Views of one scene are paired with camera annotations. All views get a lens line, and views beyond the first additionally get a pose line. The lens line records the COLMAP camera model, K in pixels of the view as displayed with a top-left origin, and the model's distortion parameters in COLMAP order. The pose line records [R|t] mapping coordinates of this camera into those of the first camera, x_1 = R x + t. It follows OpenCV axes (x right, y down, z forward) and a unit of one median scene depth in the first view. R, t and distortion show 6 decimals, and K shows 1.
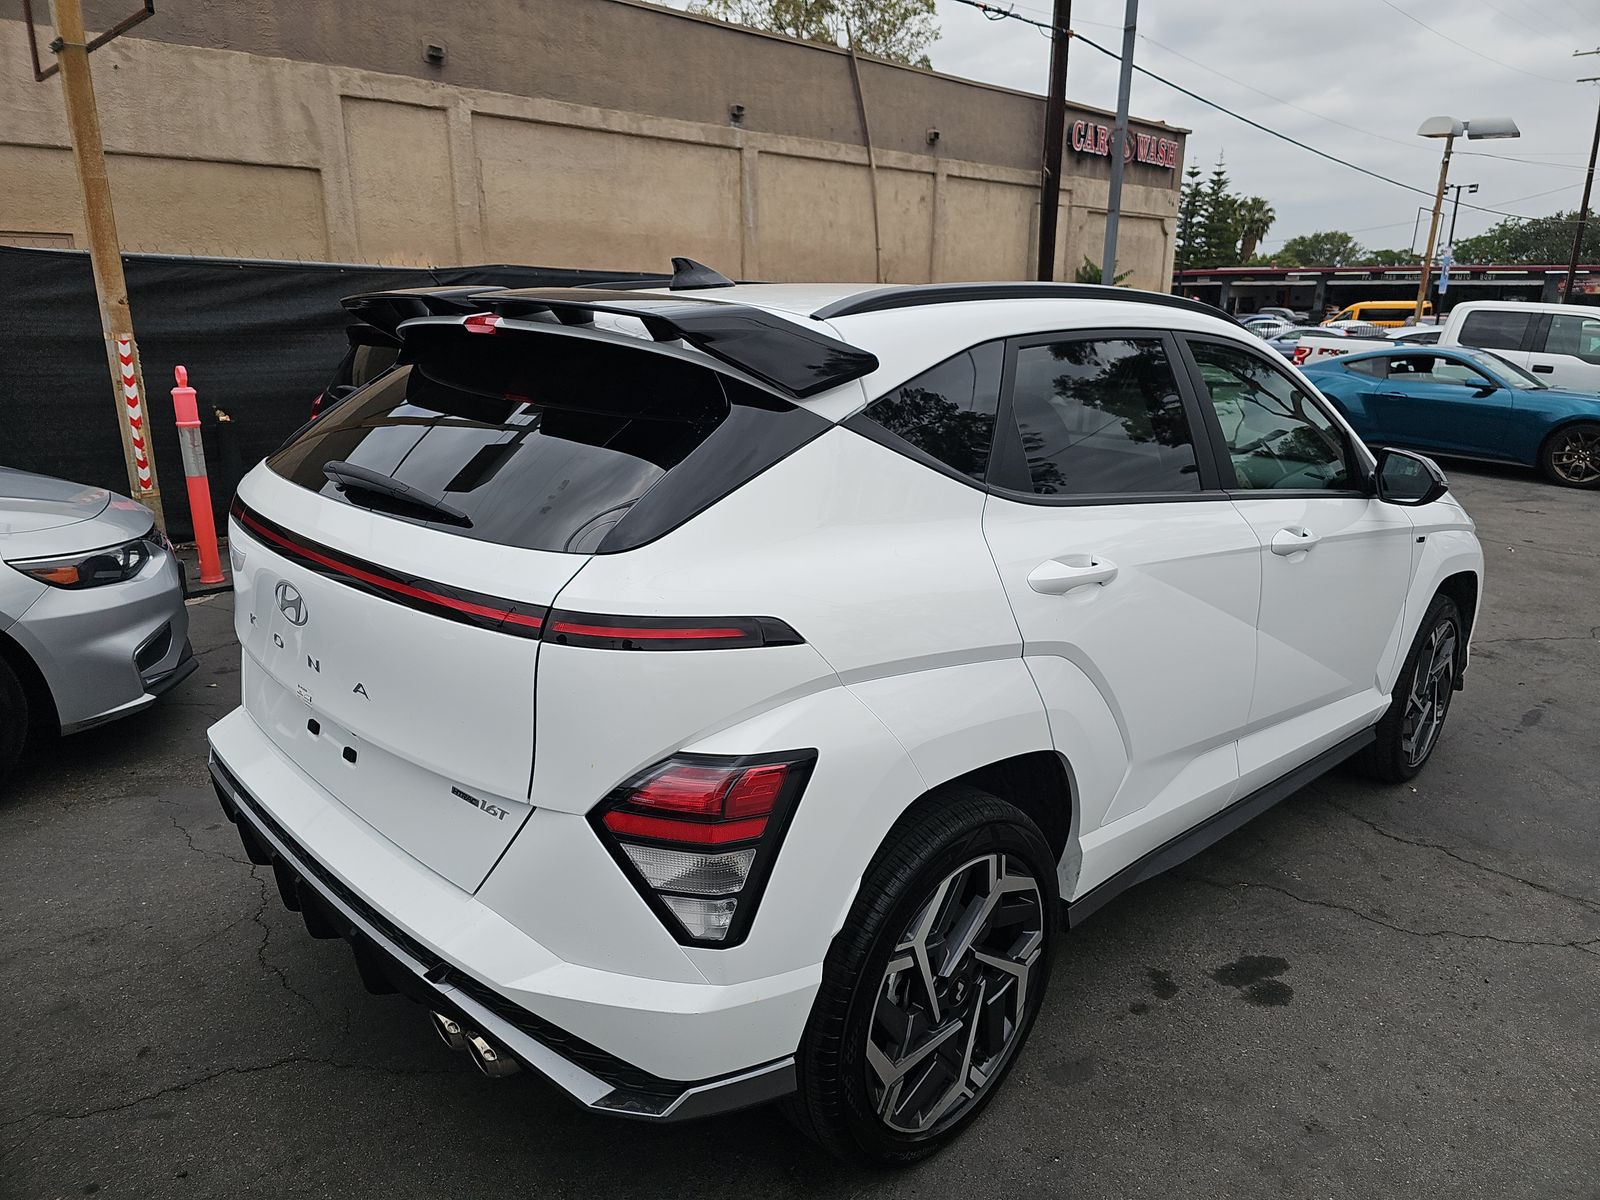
lens RADIAL K [[1057.6, 0, 797.2], [0, 1057.6, 605.2], [0, 0, 1]] dist [0.035256, -0.034993]
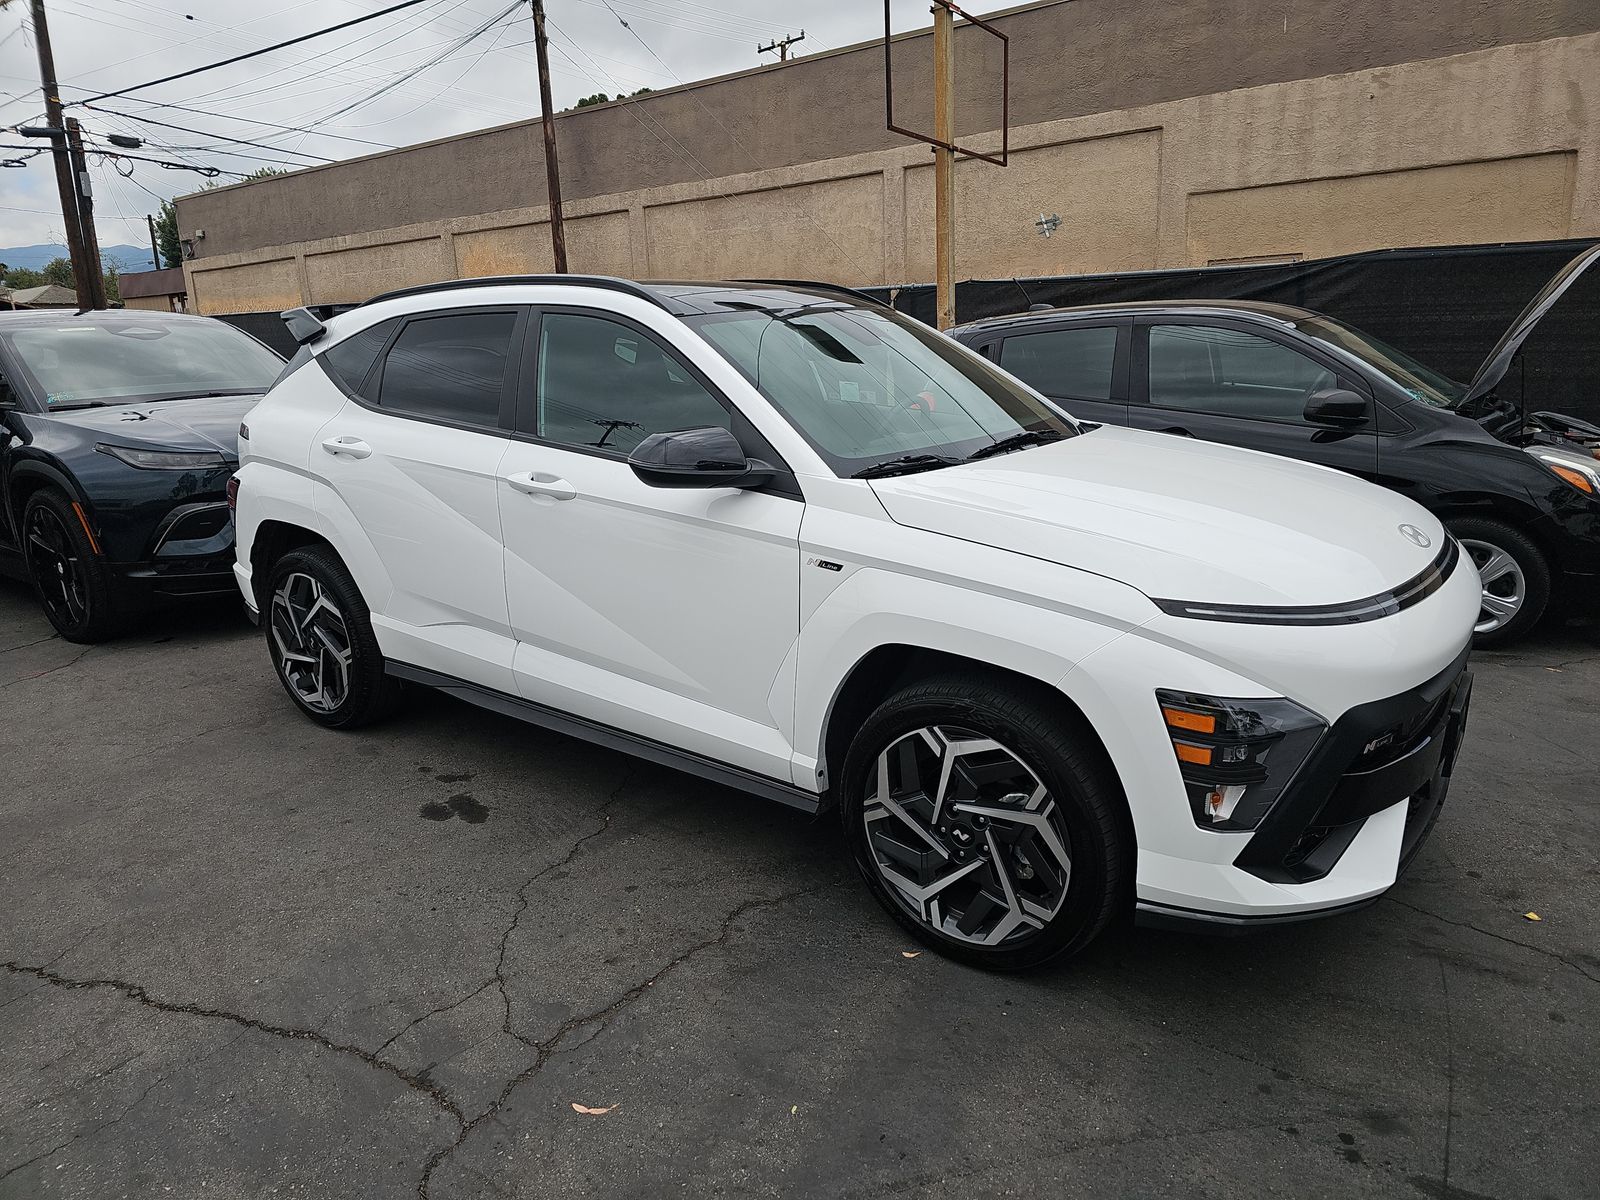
lens RADIAL K [[1057.6, 0, 788.7], [0, 1057.6, 601.0], [0, 0, 1]] dist [0.035256, -0.034993]
pose [[0.173116, 0.217296, -0.960632, 0.420446], [-0.231536, 0.957002, 0.174750, -0.052022], [0.957299, 0.192169, 0.215985, 0.264987]]
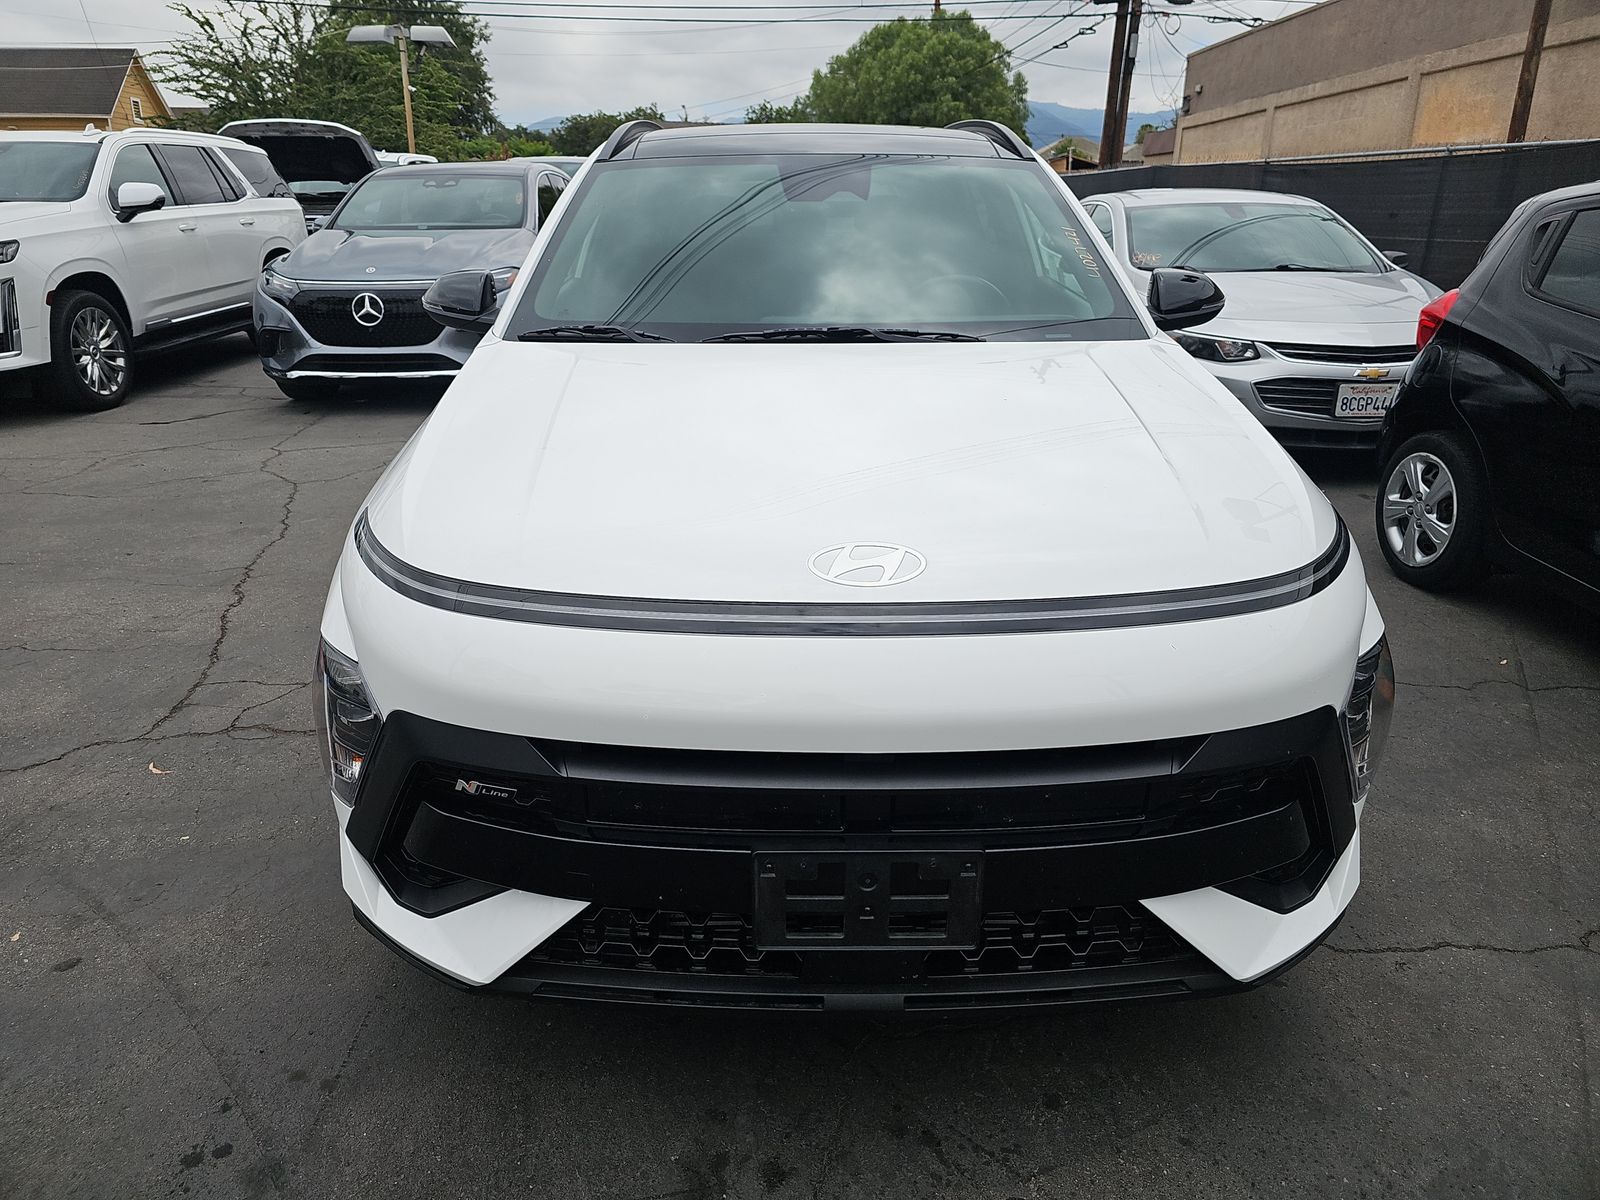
lens RADIAL K [[1057.6, 0, 787.1], [0, 1057.6, 589.4], [0, 0, 1]] dist [0.035256, -0.034993]
pose [[-0.686374, 0.223688, -0.691993, 0.398786], [-0.212470, 0.848329, 0.484968, -0.065460], [0.695519, 0.479897, -0.534744, 0.316201]]
